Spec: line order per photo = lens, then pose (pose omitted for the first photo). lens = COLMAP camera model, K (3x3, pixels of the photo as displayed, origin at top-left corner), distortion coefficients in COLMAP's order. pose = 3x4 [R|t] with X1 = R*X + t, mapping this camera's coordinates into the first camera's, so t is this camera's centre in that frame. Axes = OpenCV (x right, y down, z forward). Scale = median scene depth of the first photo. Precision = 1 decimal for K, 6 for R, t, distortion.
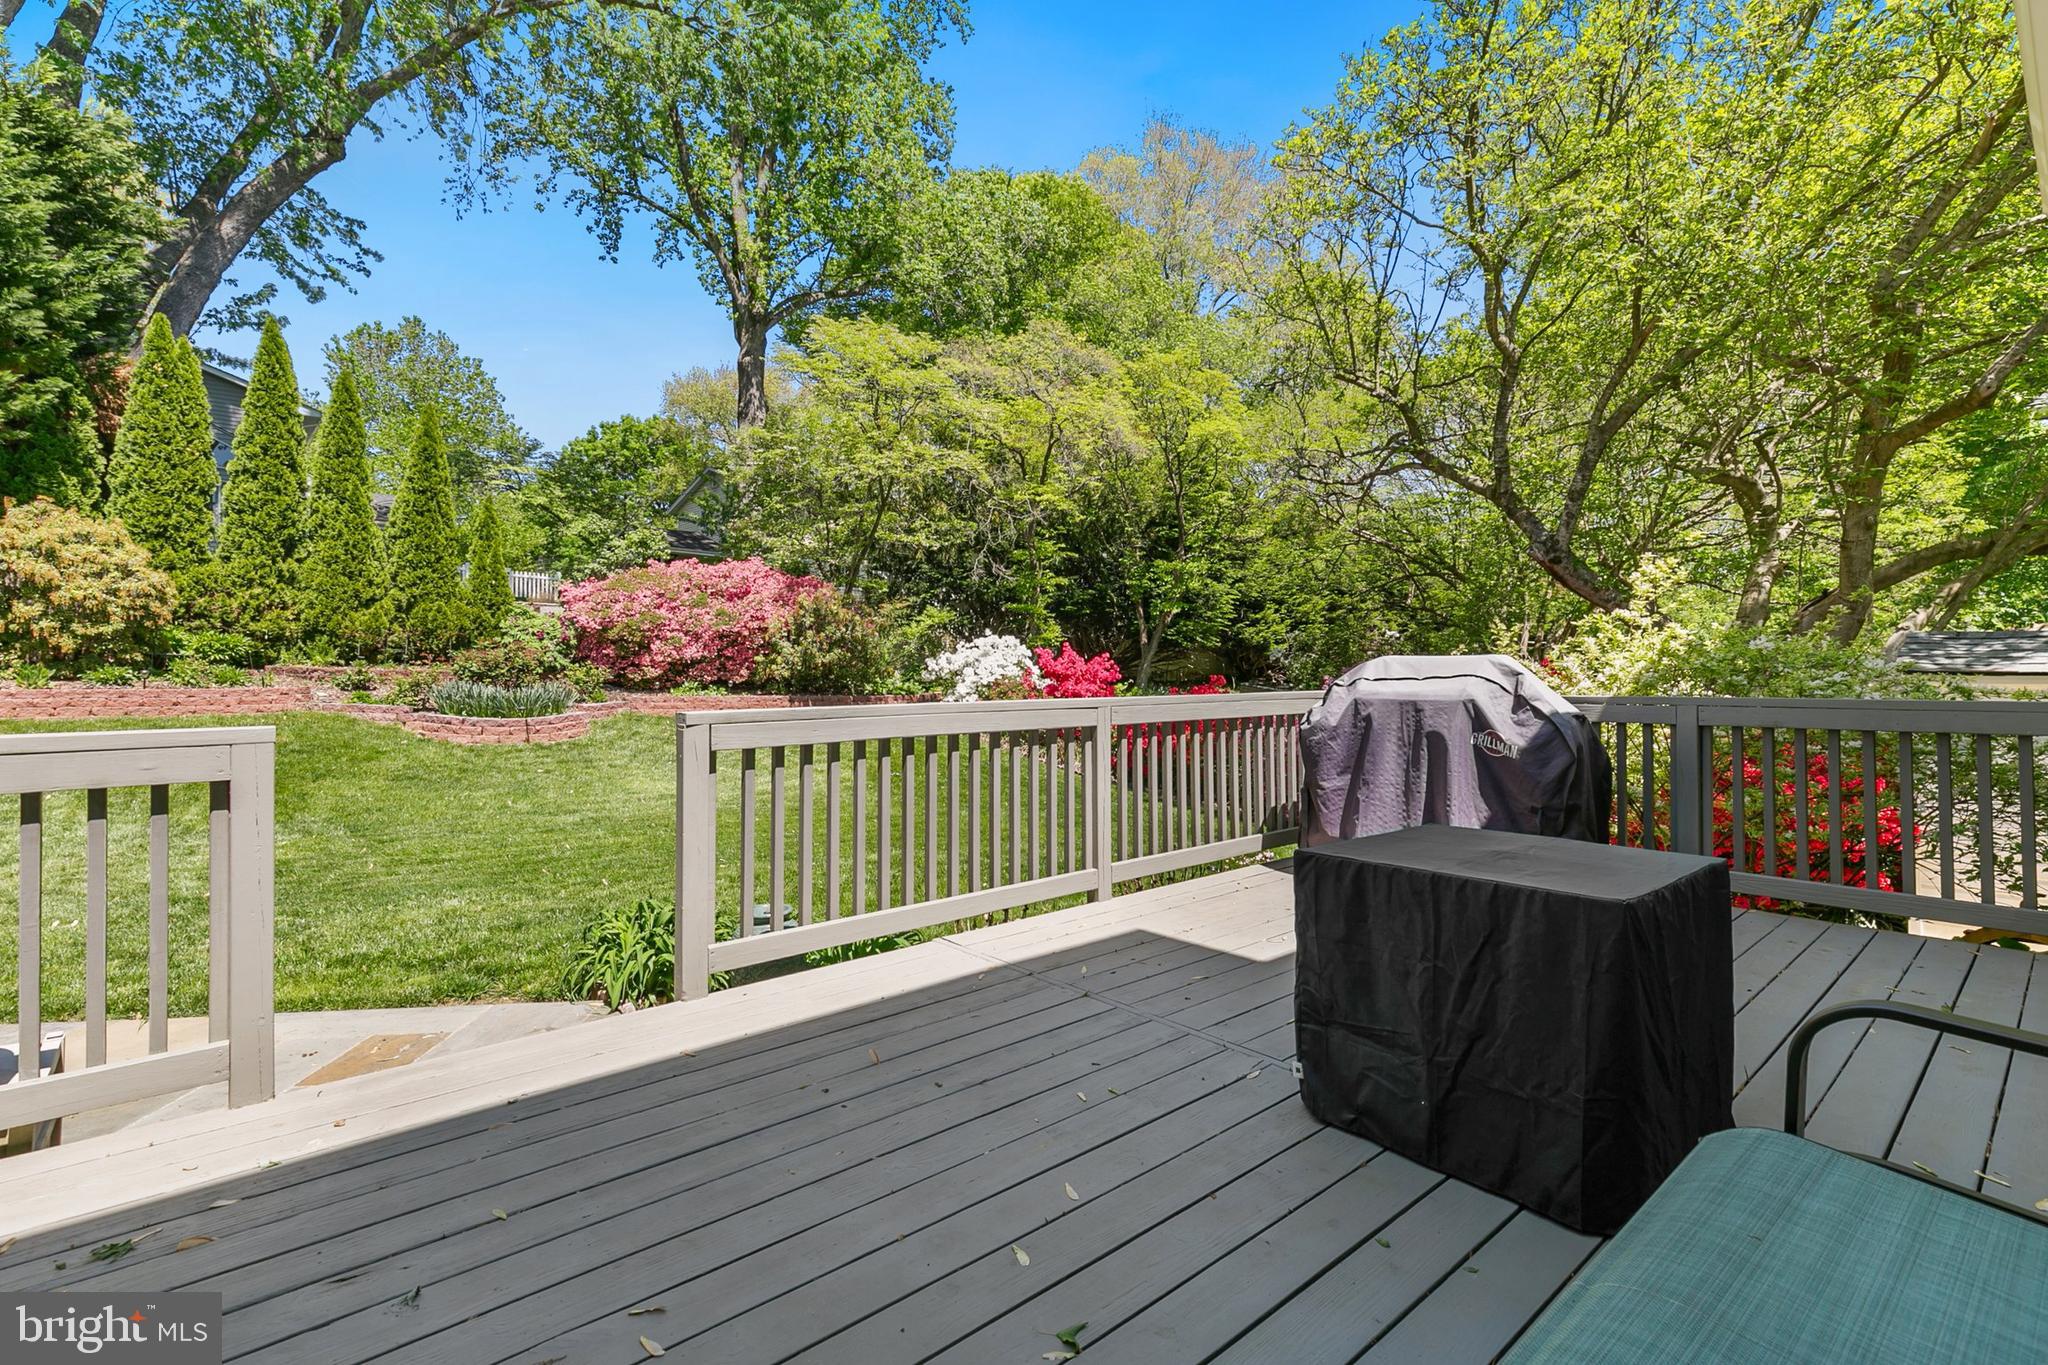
lens RADIAL K [[926.2, 0, 1032.0], [0, 926.2, 664.7], [0, 0, 1]] dist [0.009952, -0.003546]
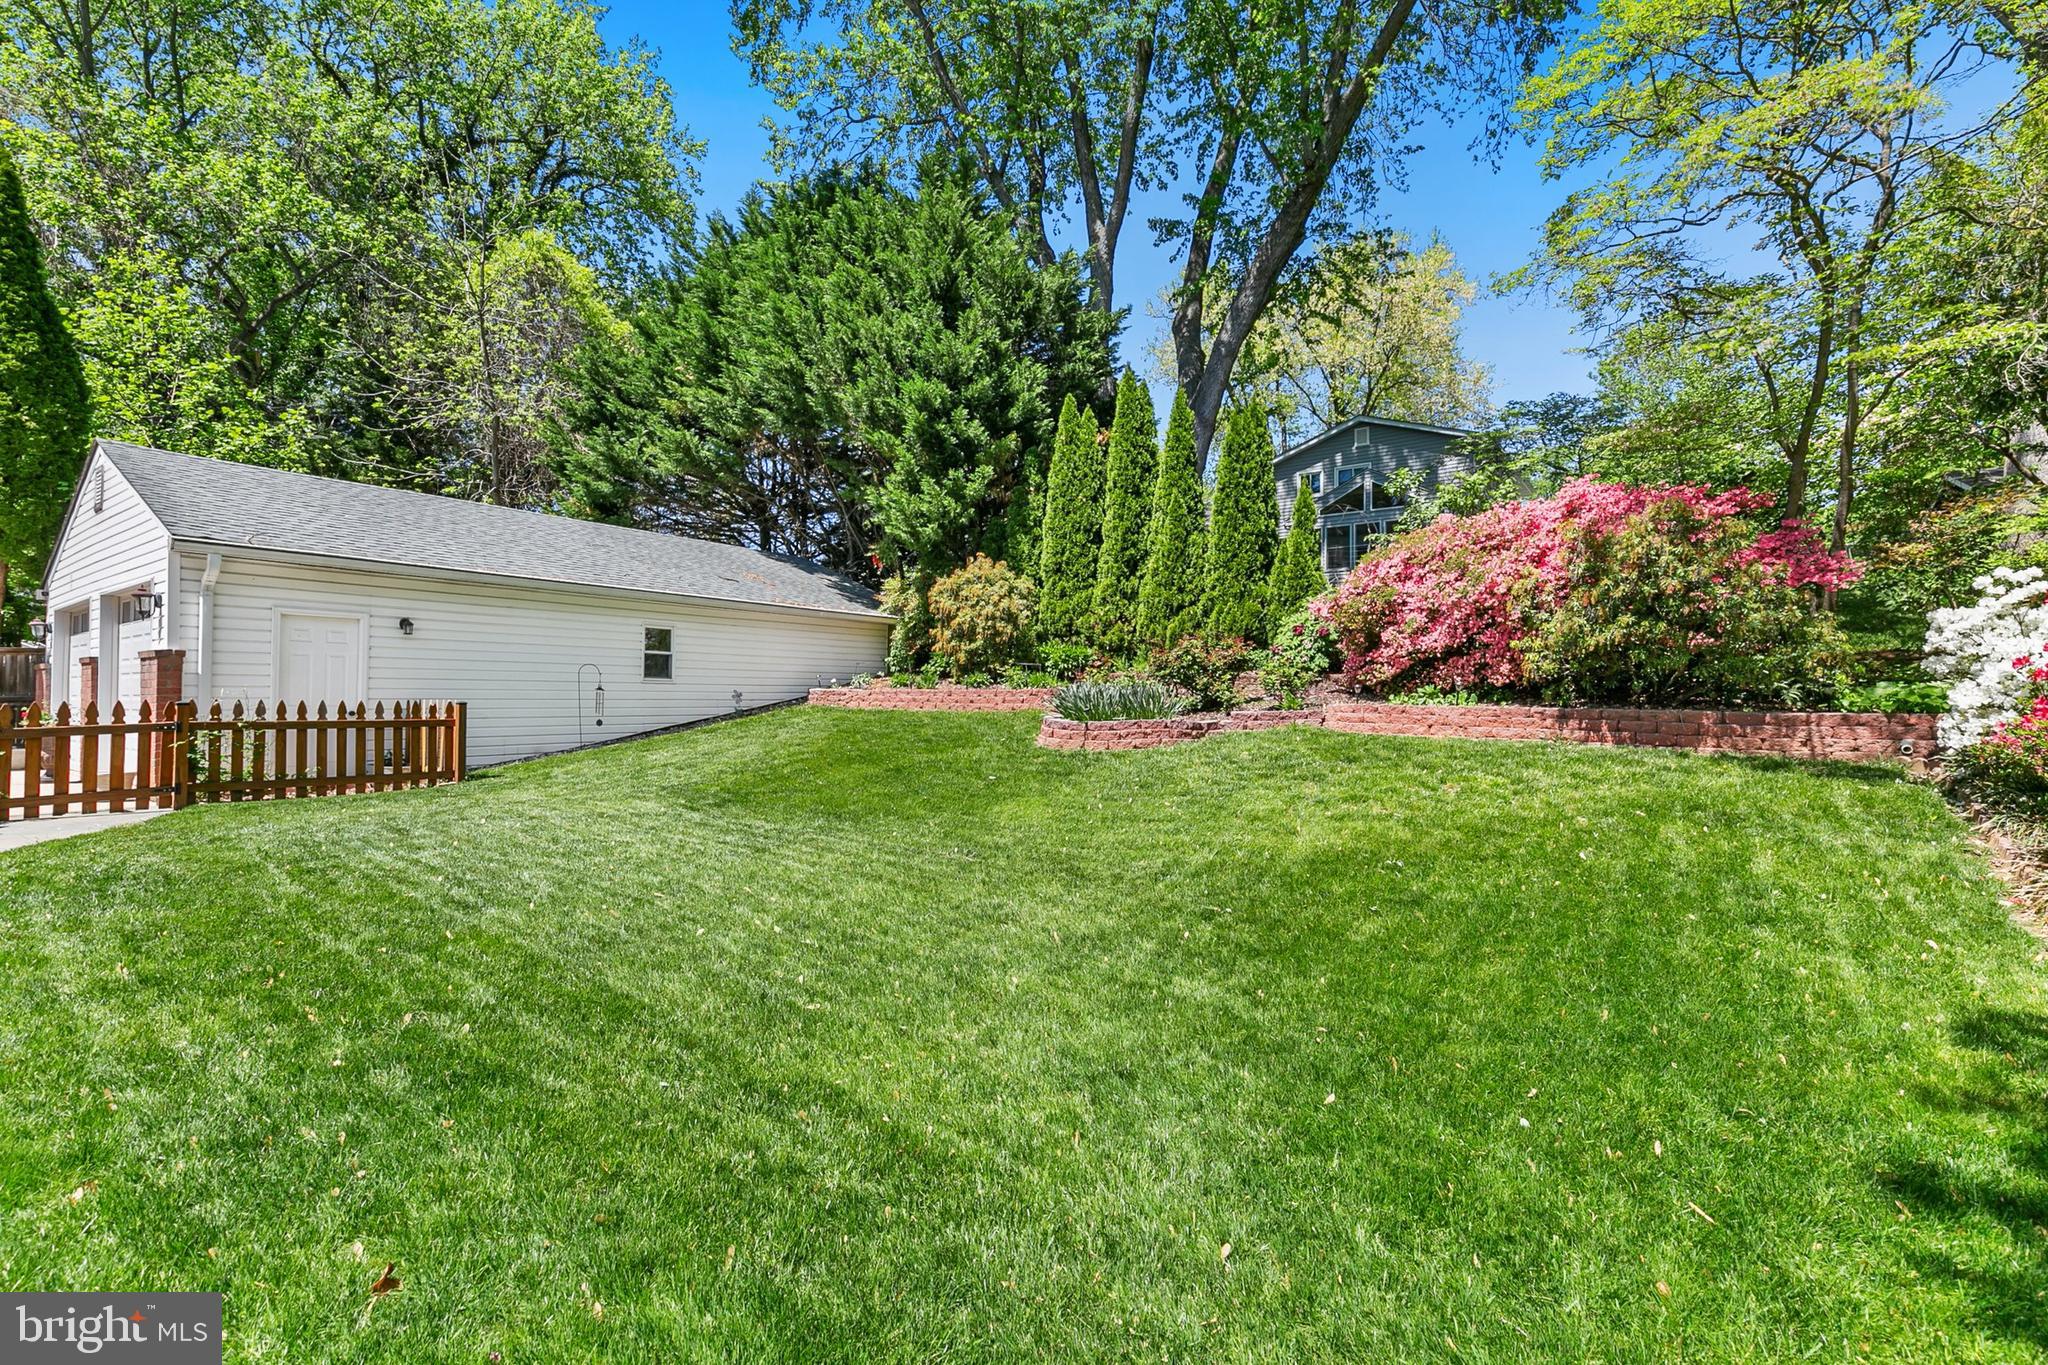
lens RADIAL K [[926.2, 0, 1025.7], [0, 926.2, 696.1], [0, 0, 1]] dist [0.009952, -0.003546]
pose [[0.206404, -0.003026, -0.978462, 0.232153], [0.003848, 0.999990, -0.002281, 0.027715], [0.978459, -0.003294, 0.206414, 0.596310]]
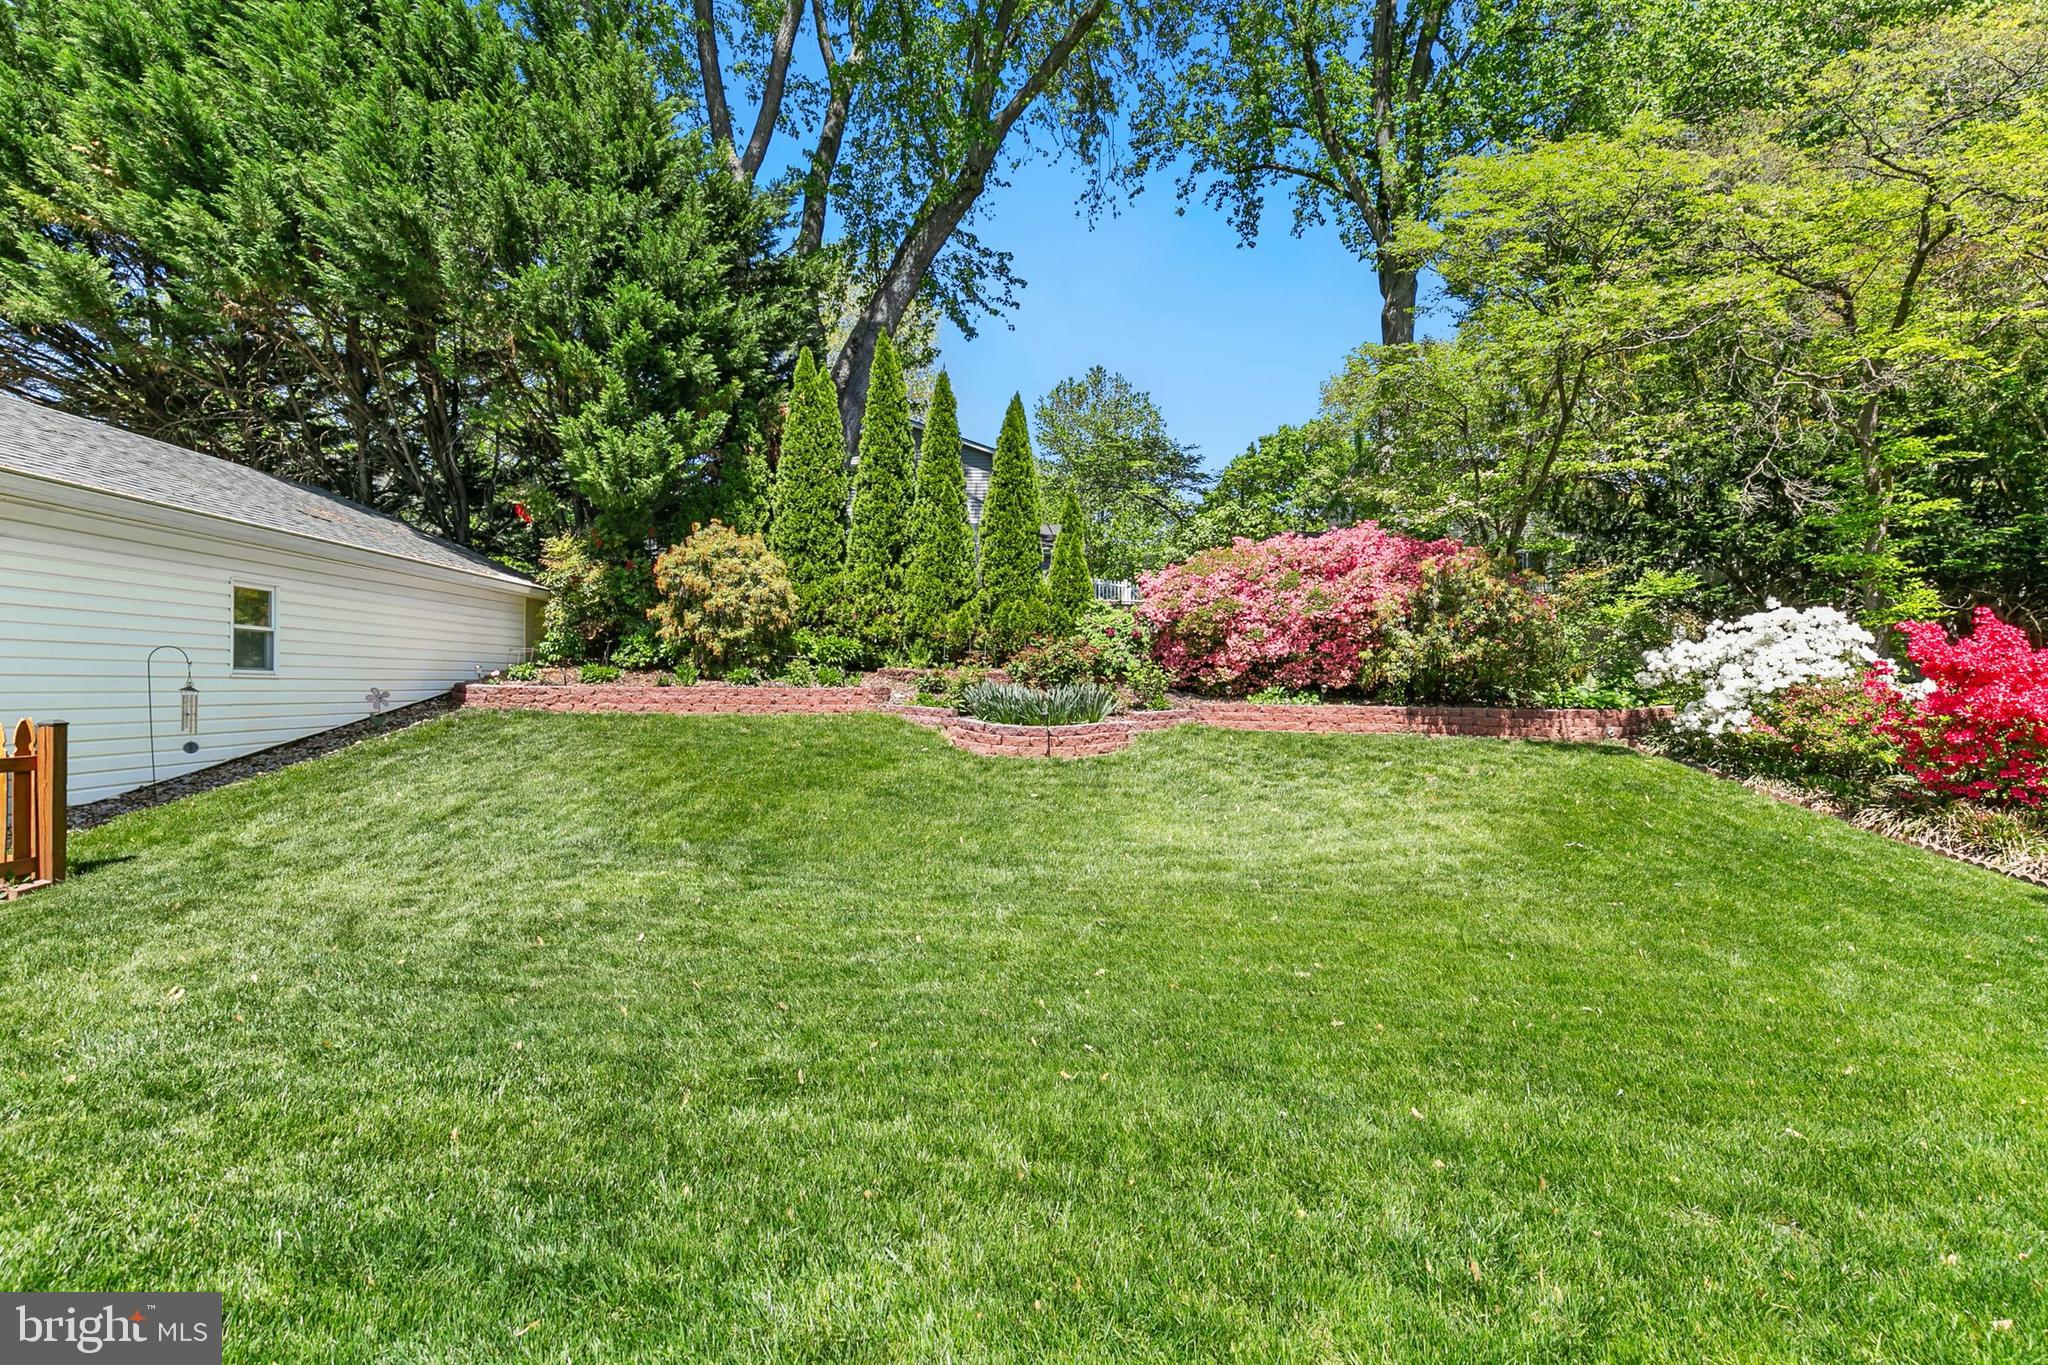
lens RADIAL K [[926.2, 0, 1023.5], [0, 926.2, 691.9], [0, 0, 1]] dist [0.009952, -0.003546]
pose [[0.761334, 0.005098, -0.648340, -0.030121], [0.002307, 0.999941, 0.010571, 0.014543], [0.648356, -0.009543, 0.761278, 0.290860]]
